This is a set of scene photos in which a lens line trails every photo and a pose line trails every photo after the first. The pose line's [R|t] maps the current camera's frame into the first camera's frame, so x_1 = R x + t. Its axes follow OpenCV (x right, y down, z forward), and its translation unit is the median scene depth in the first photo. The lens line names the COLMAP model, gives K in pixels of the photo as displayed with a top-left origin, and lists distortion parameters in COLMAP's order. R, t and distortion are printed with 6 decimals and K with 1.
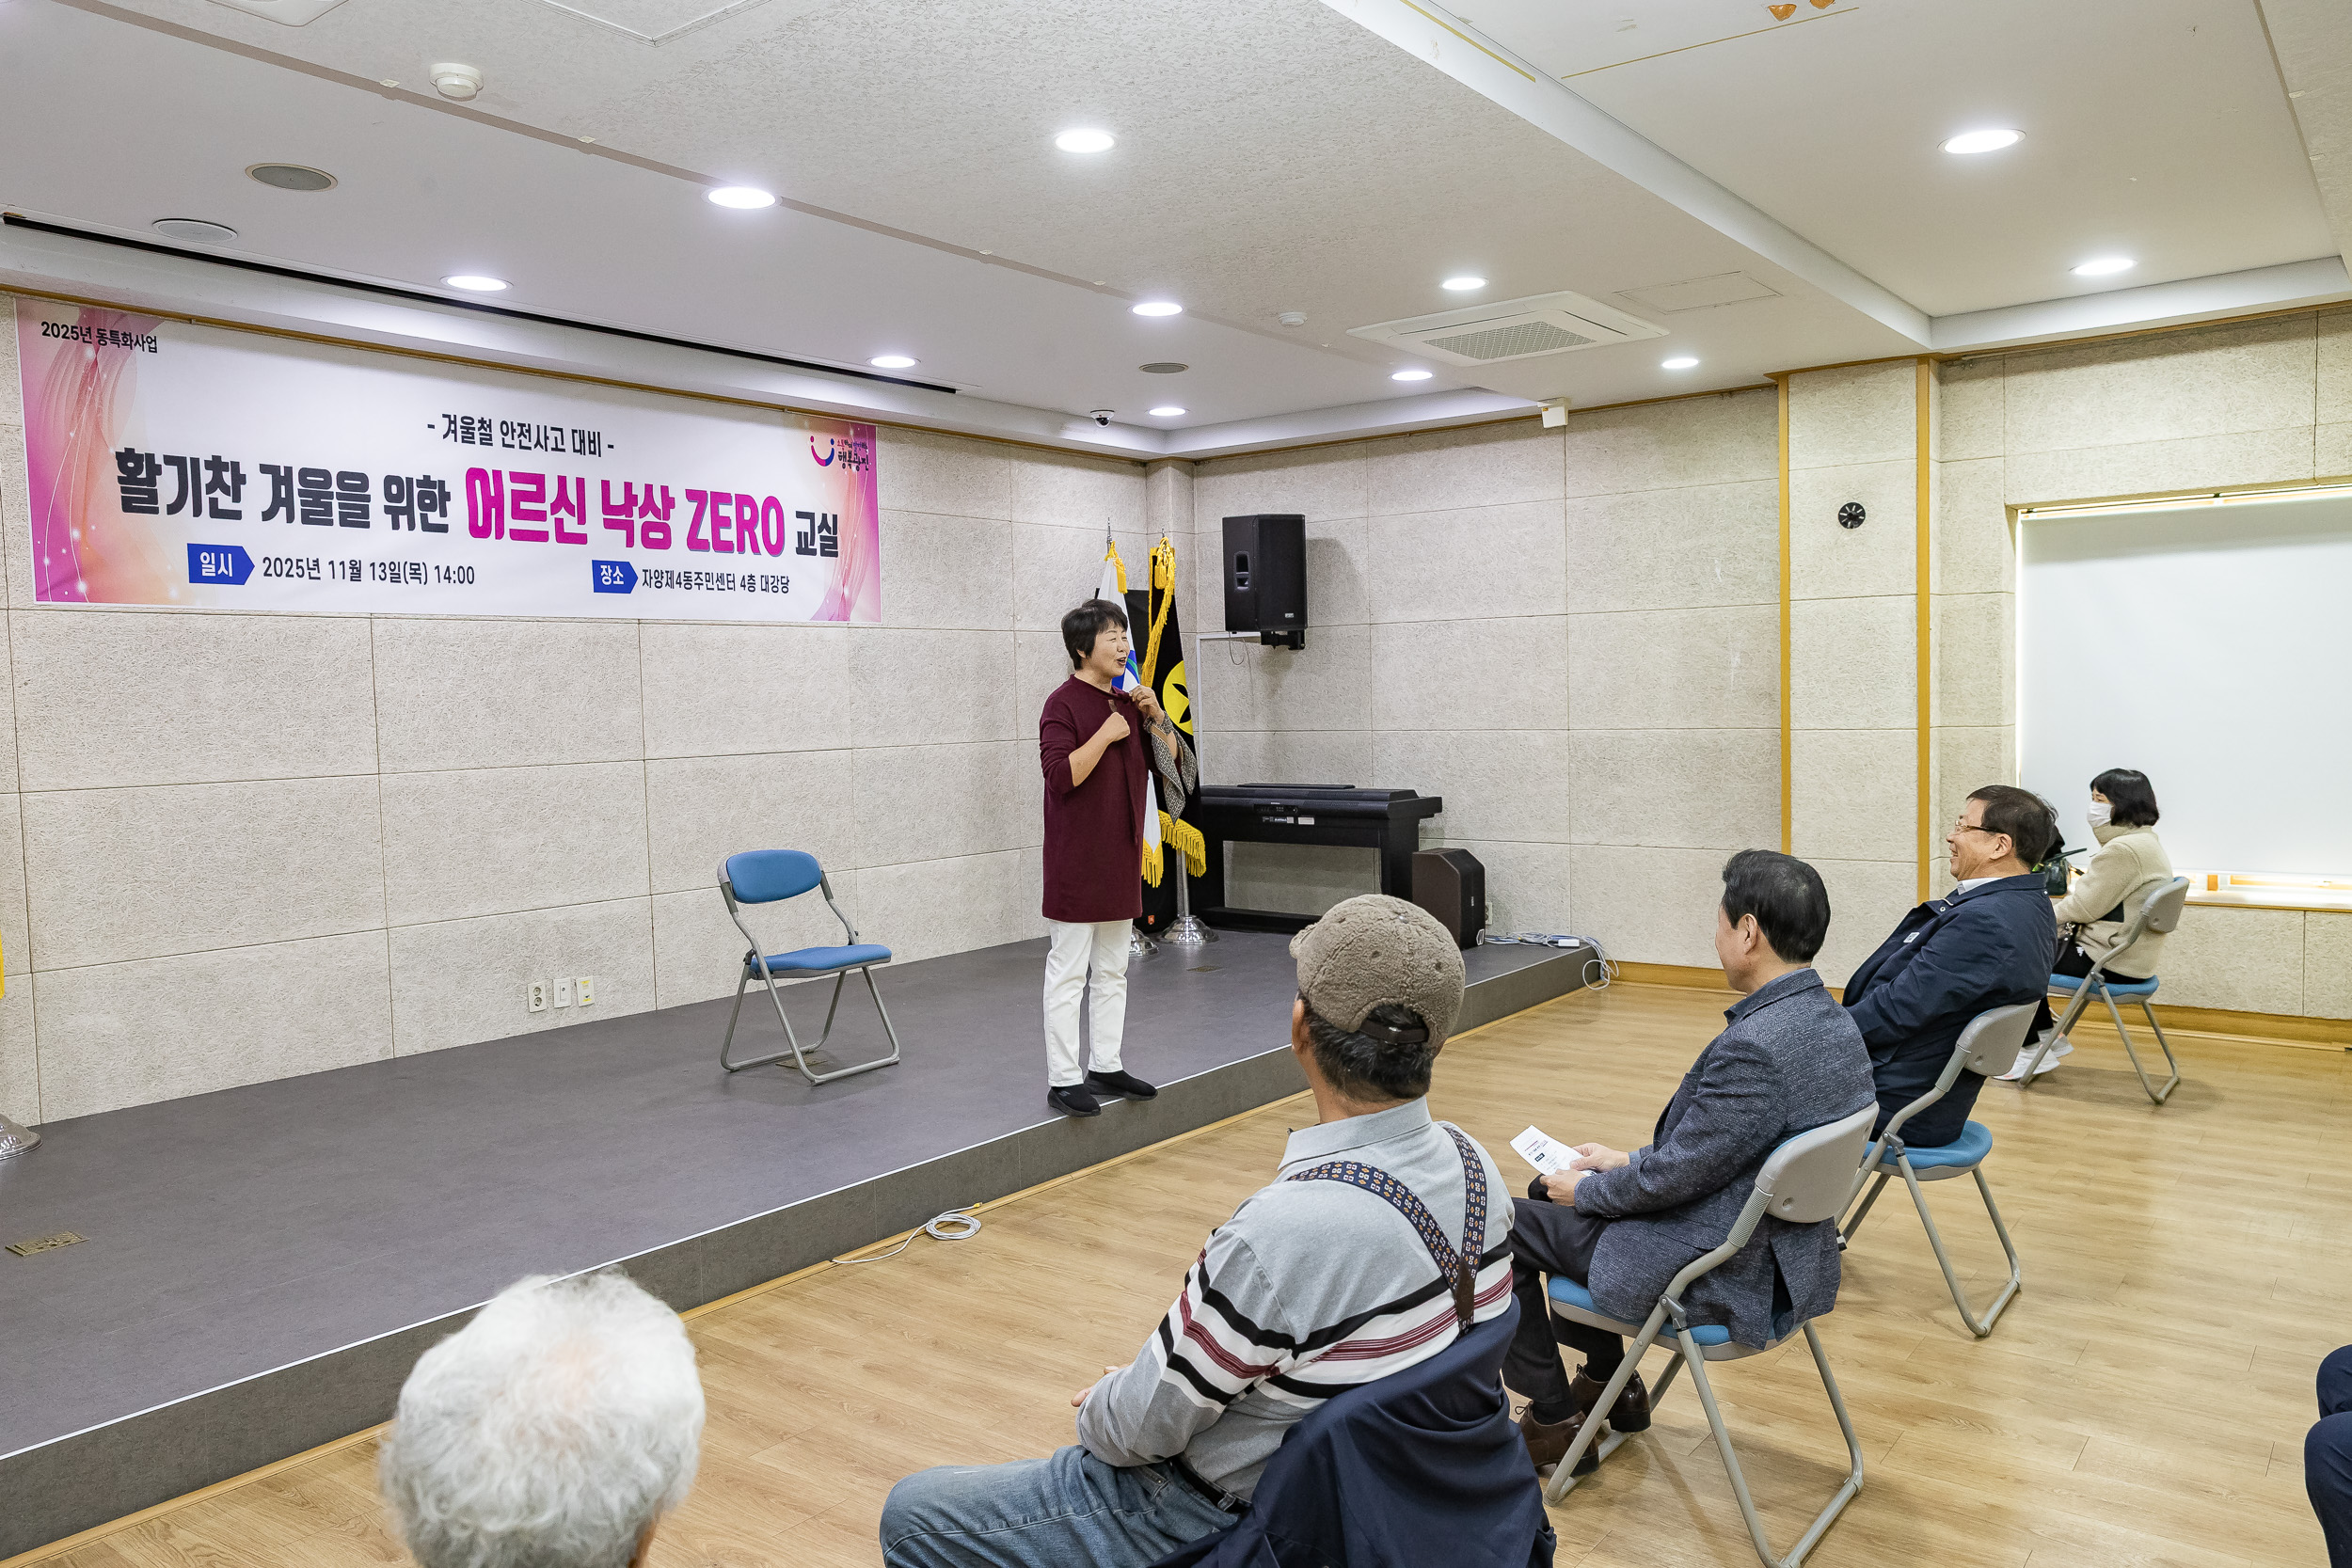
lens RADIAL K [[1670.0, 0, 1171.7], [0, 1670.0, 797.2], [0, 0, 1]] dist [-0.040034, 0.053508]
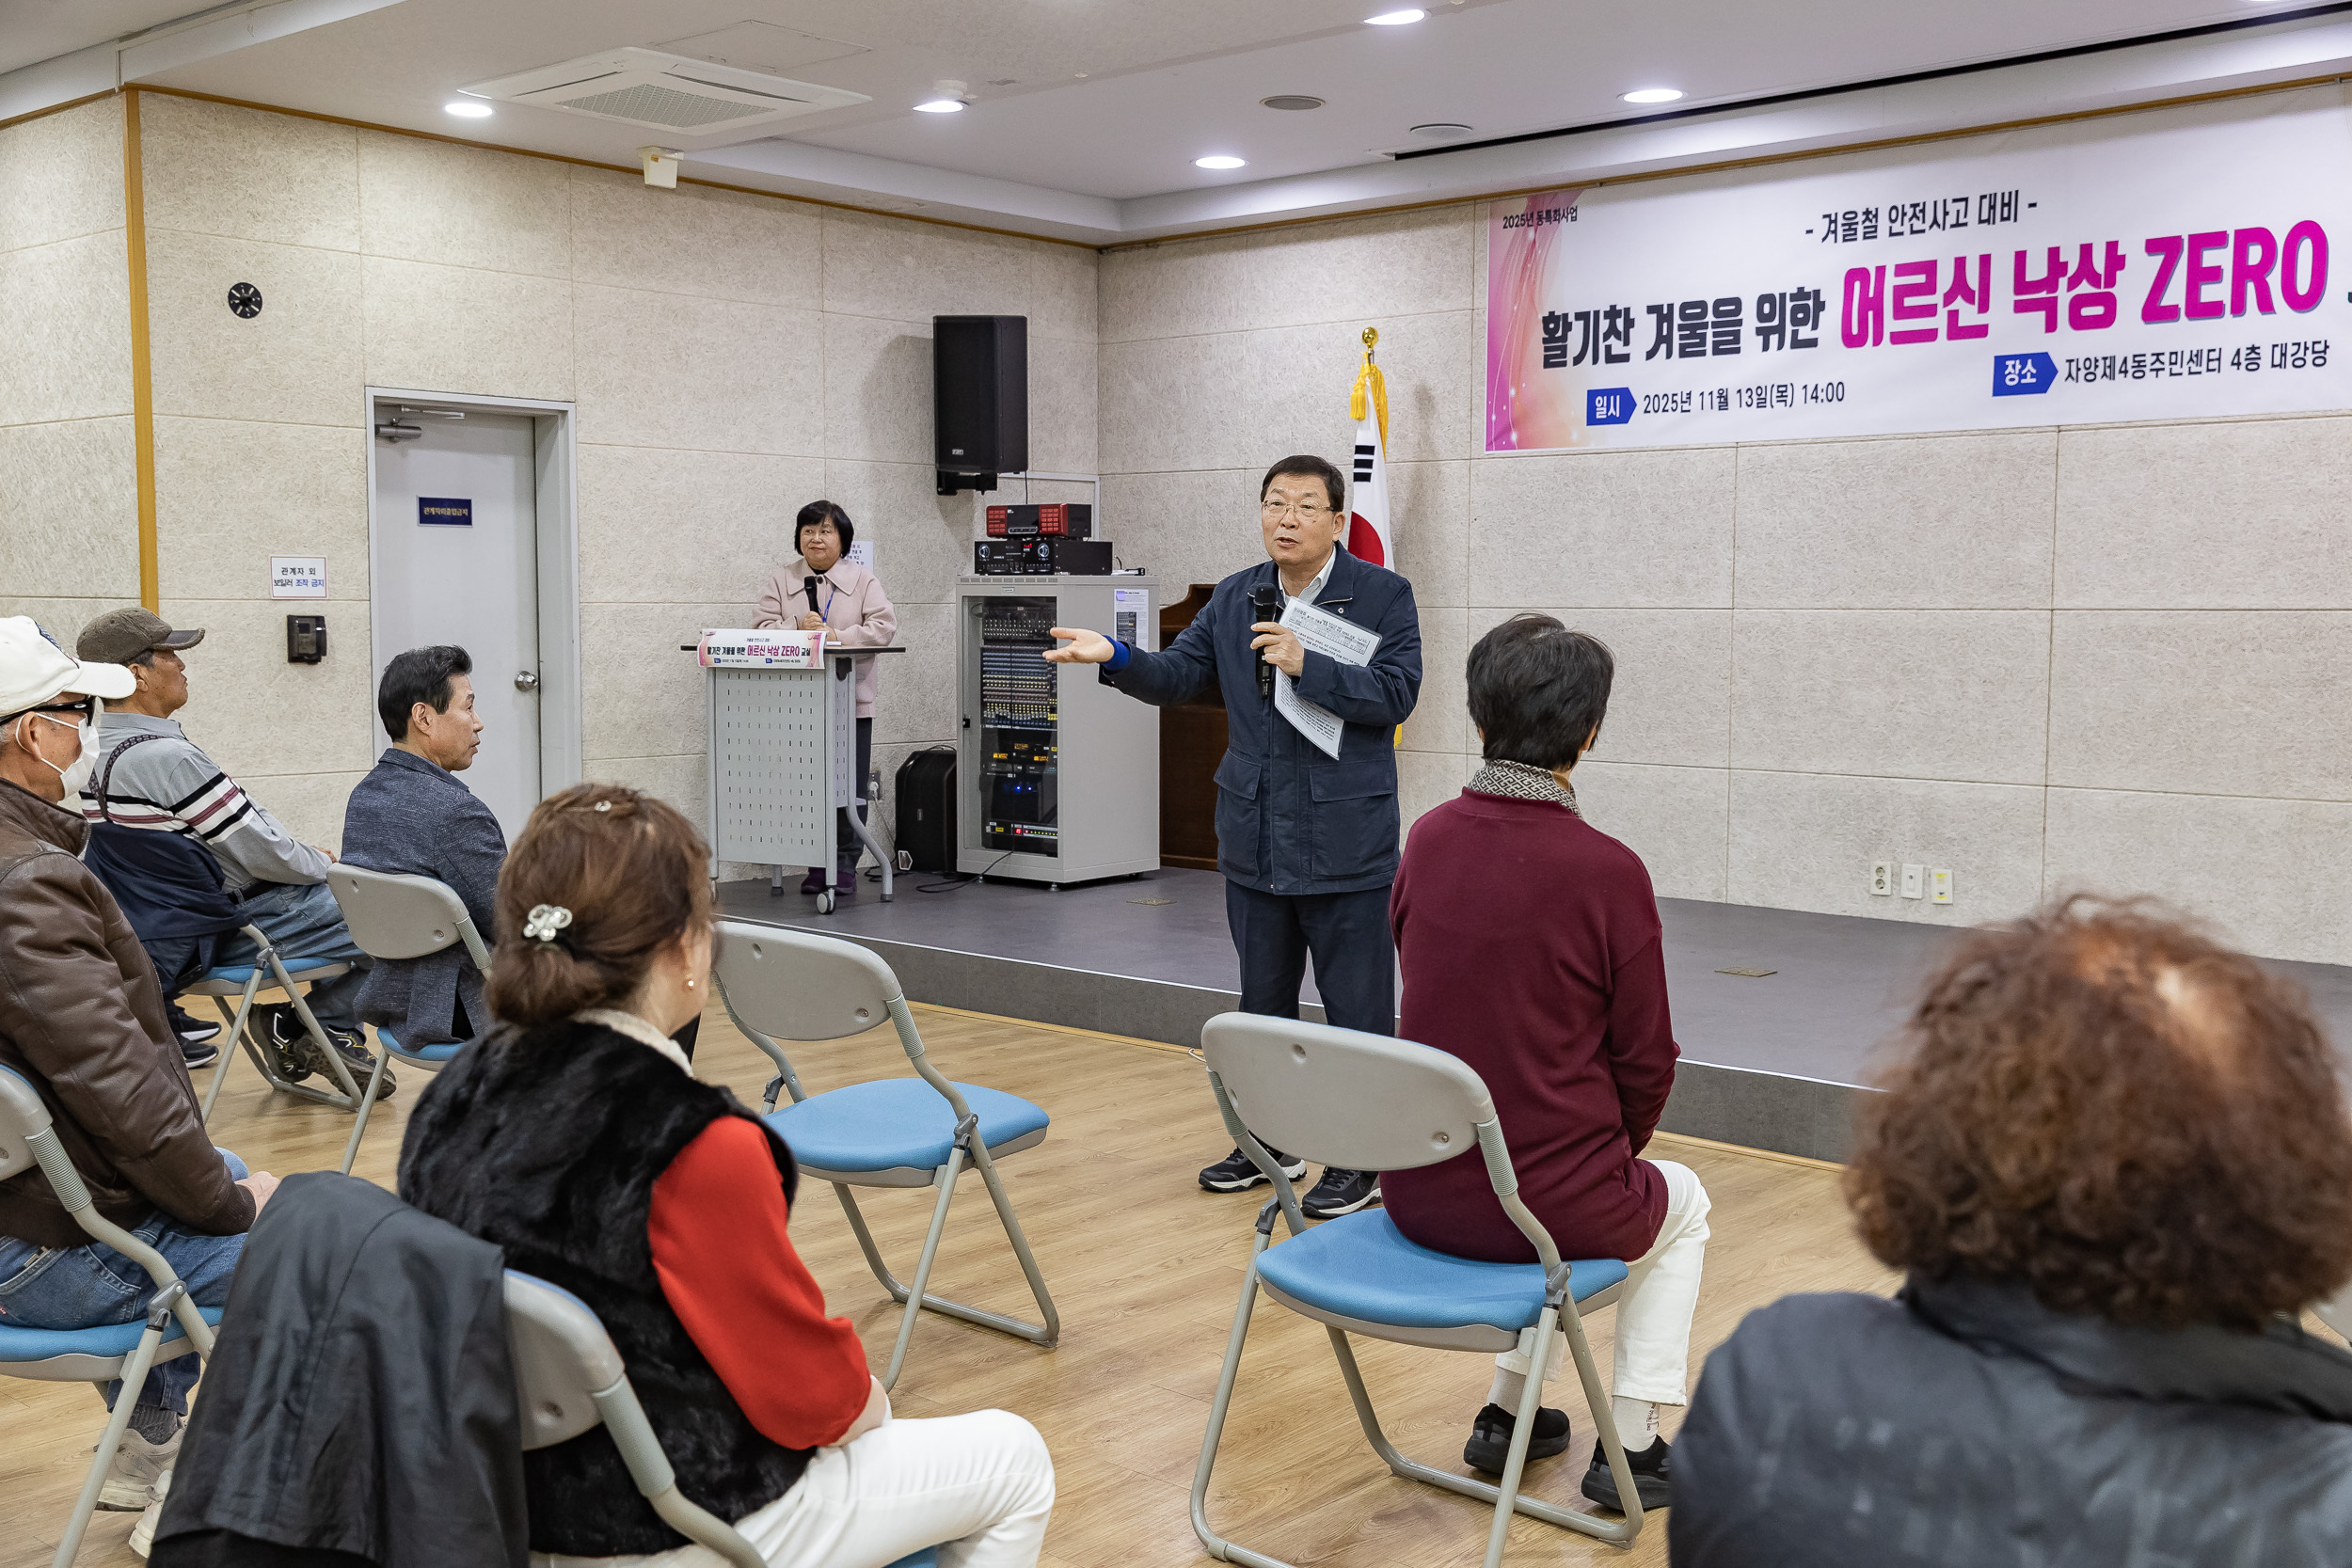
lens RADIAL K [[2362.3, 0, 1177.1], [0, 2362.3, 800.7], [0, 0, 1]] dist [0.024984, 0.039030]
pose [[-0.073516, 0.106412, -0.991601, 0.852798], [-0.062613, 0.991837, 0.111080, -0.033078], [0.995327, 0.070254, -0.066253, 0.711621]]
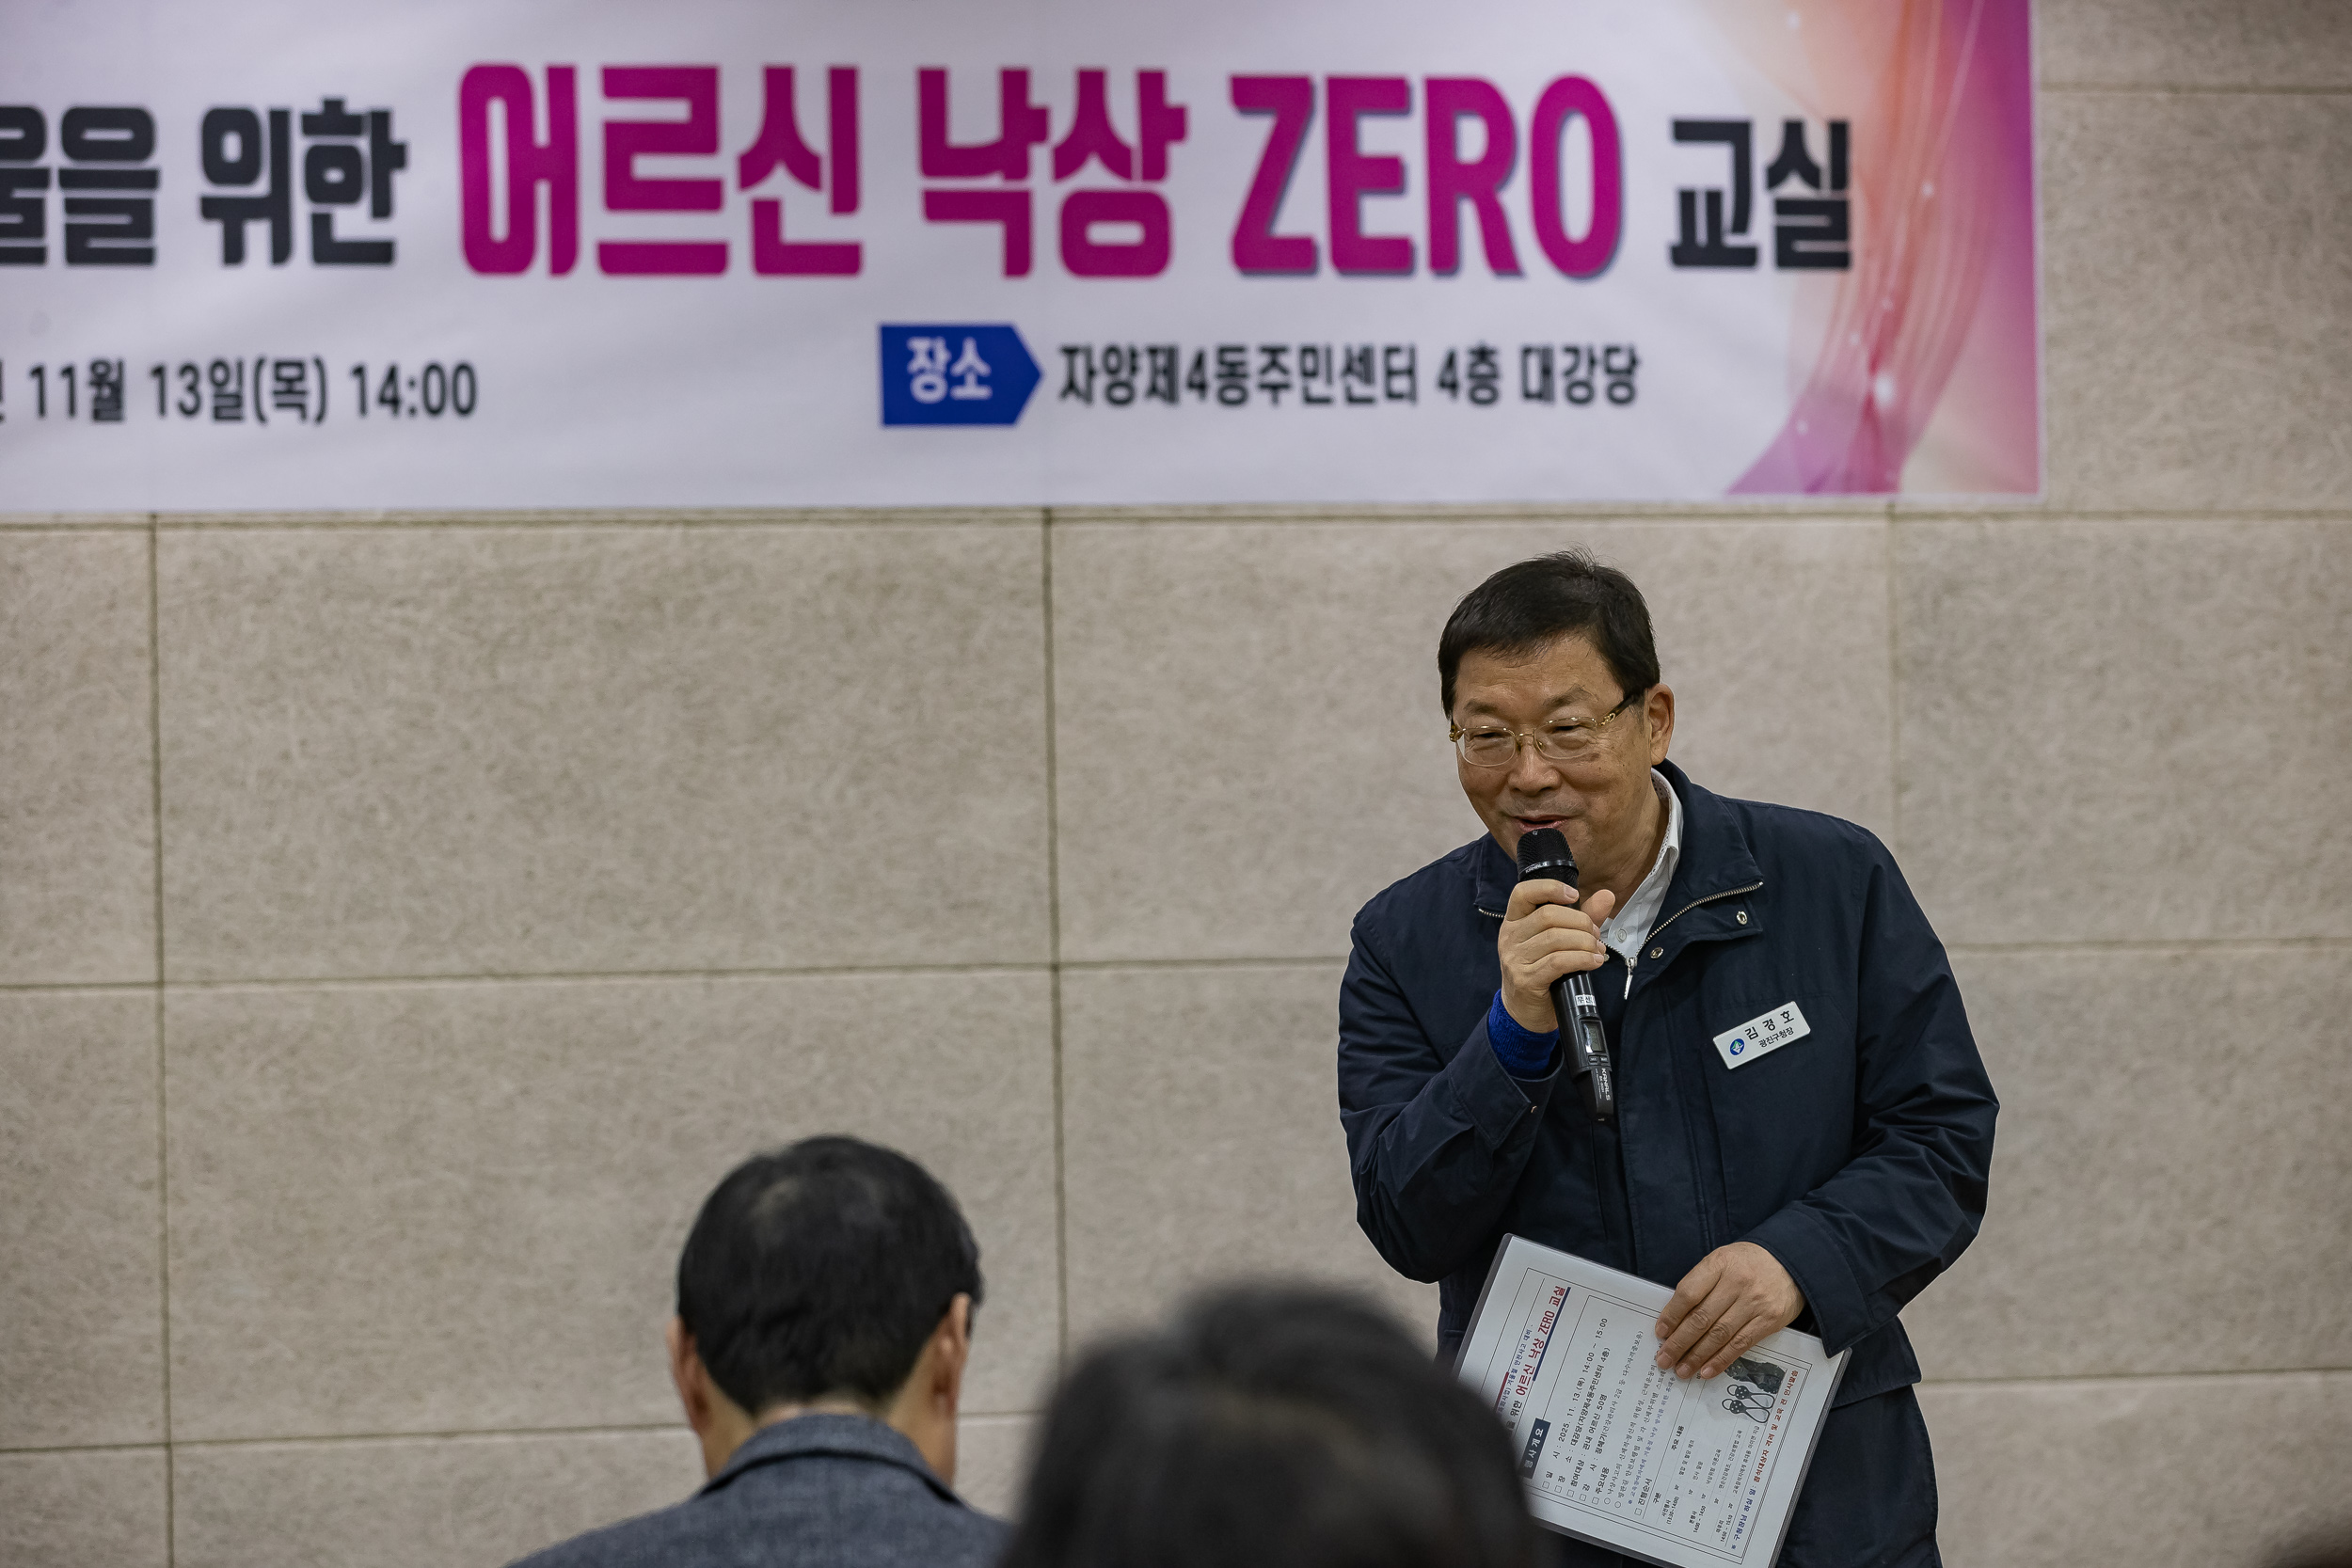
lens RADIAL K [[6798.6, 0, 1175.1], [0, 6798.6, 846.6], [0, 0, 1]] dist [-0.018778, 0.766966]
pose [[0.776918, -0.005730, -0.629576, 0.510202], [-0.036050, 0.997913, -0.053571, 0.022548], [0.628569, 0.064316, 0.775090, 0.048930]]
